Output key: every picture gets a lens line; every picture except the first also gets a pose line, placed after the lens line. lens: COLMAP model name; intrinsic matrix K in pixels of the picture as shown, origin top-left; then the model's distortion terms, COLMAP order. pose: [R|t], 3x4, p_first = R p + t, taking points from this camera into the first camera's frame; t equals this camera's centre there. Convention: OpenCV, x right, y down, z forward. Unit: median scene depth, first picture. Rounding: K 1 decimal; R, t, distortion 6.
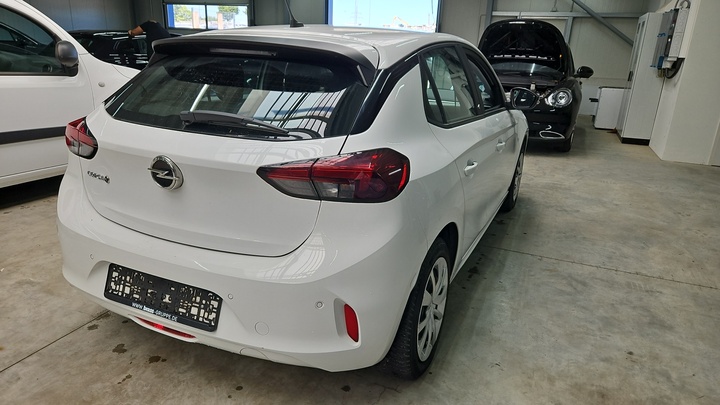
lens RADIAL K [[503.4, 0, 360.0], [0, 503.4, 213.0], [0, 0, 1]] dist [0.047637, -0.002021]
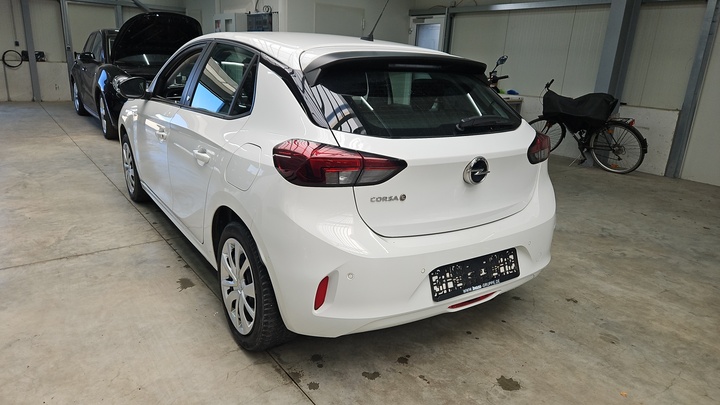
lens RADIAL K [[504.2, 0, 360.0], [0, 504.2, 202.5], [0, 0, 1]] dist [0.091503, -0.000164]
pose [[0.486959, -0.259468, 0.833995, -1.412830], [0.242720, 0.957446, 0.156155, -0.239710], [-0.839022, 0.126386, 0.529215, 0.545333]]
